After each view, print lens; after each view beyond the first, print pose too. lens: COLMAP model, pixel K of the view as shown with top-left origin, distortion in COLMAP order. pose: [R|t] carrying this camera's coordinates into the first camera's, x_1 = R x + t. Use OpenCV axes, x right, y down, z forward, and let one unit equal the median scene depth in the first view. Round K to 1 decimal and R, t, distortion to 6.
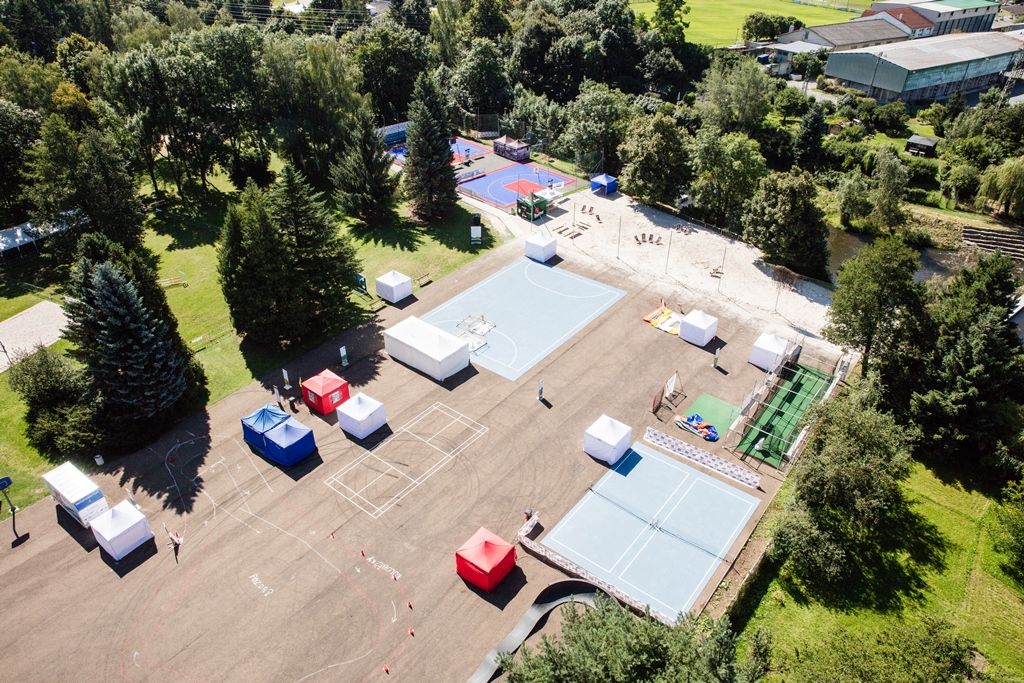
lens RADIAL K [[701.2, 0, 509.9], [0, 701.2, 337.7], [0, 0, 1]] dist [-0.108926, 0.089025]
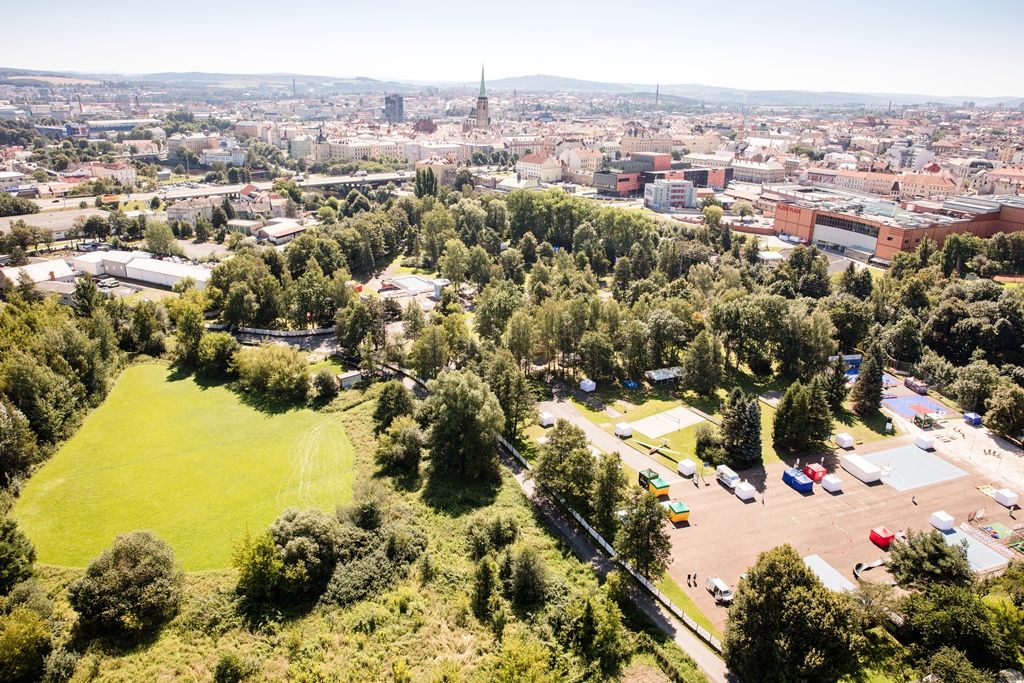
lens RADIAL K [[701.2, 0, 509.9], [0, 701.2, 337.7], [0, 0, 1]] dist [-0.108926, 0.089025]
pose [[0.850420, 0.190247, -0.490501, -0.059388], [-0.303423, 0.939008, -0.161861, 0.240388], [0.429790, 0.286479, 0.856277, -1.123074]]
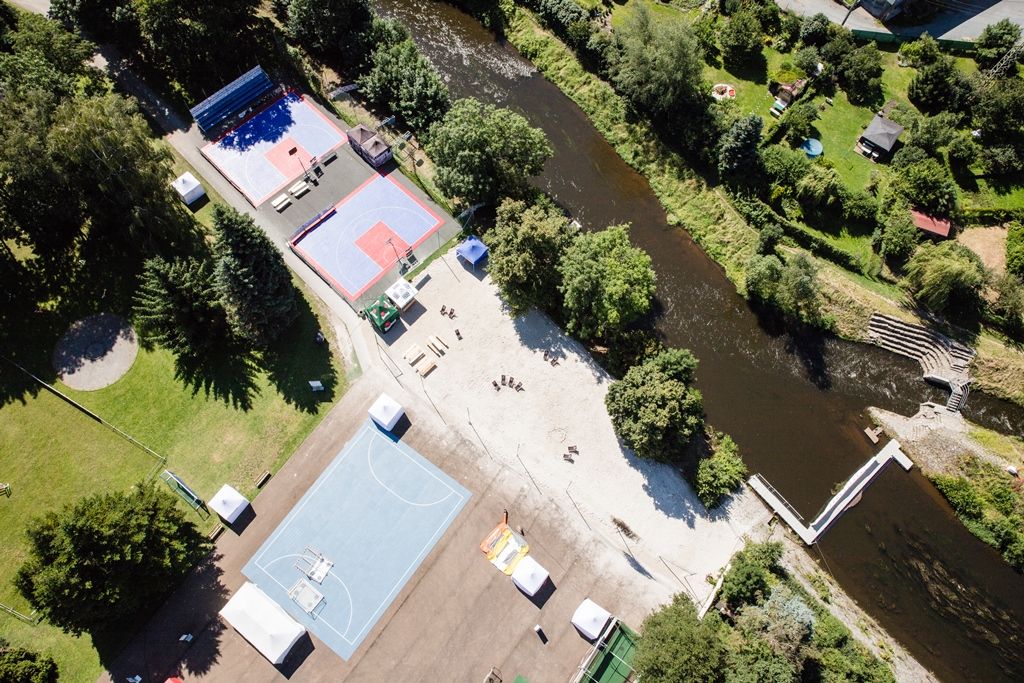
lens RADIAL K [[701.2, 0, 509.9], [0, 701.2, 337.7], [0, 0, 1]] dist [-0.108926, 0.089025]
pose [[0.998898, -0.022433, 0.041222, 0.163742], [-0.004204, 0.832049, 0.554686, -0.688274], [-0.046742, -0.554248, 0.831038, 0.276545]]
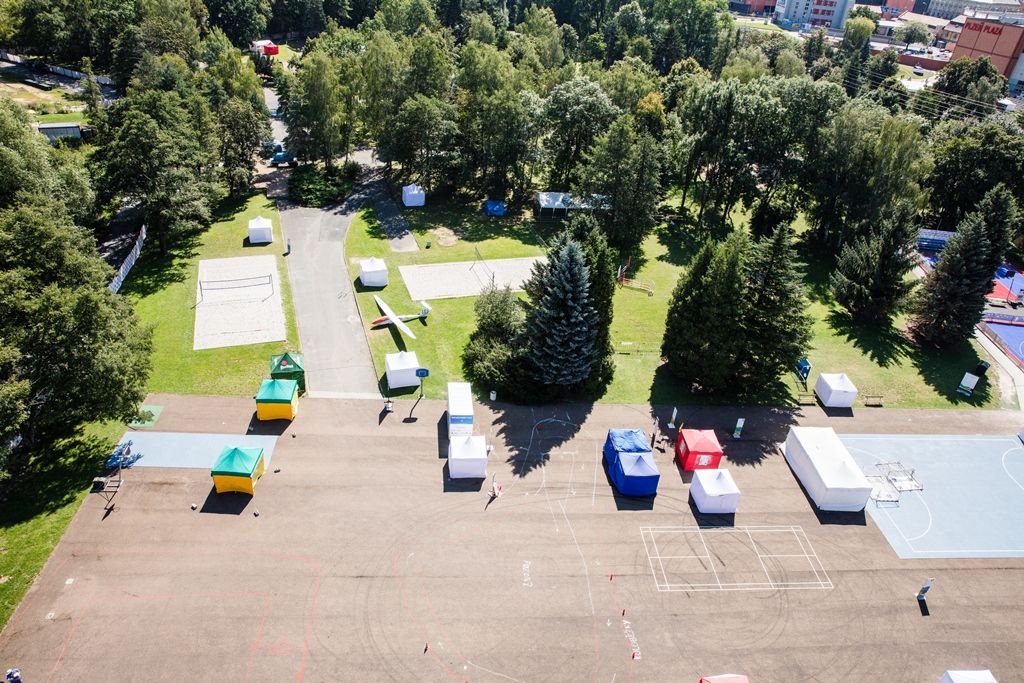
lens RADIAL K [[701.2, 0, 509.9], [0, 701.2, 337.7], [0, 0, 1]] dist [-0.108926, 0.089025]
pose [[0.671550, 0.427692, -0.605062, 0.049836], [-0.468733, 0.877647, 0.100129, -0.021429], [0.573855, 0.216371, 0.789857, 0.044035]]
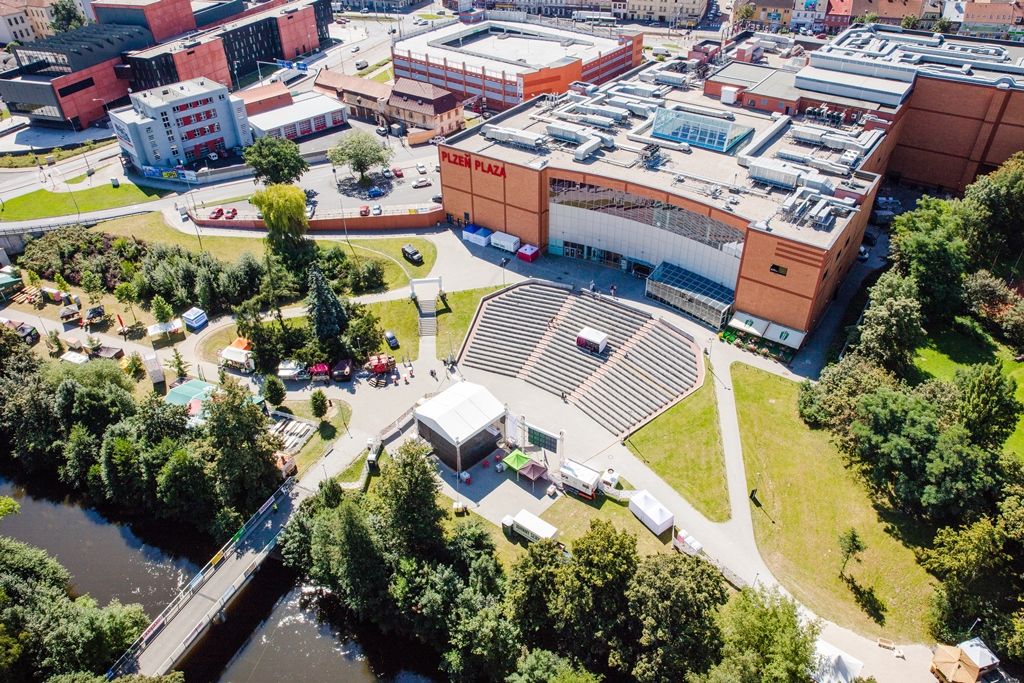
lens RADIAL K [[710.5, 0, 512.0], [0, 710.5, 341.5], [0, 0, 1]] dist [-0.113515, 0.098569]
pose [[0.998194, 0.010442, -0.059150, -0.609697], [-0.006671, 0.997953, 0.063602, -1.329393], [0.059693, -0.063093, 0.996221, 1.255411]]
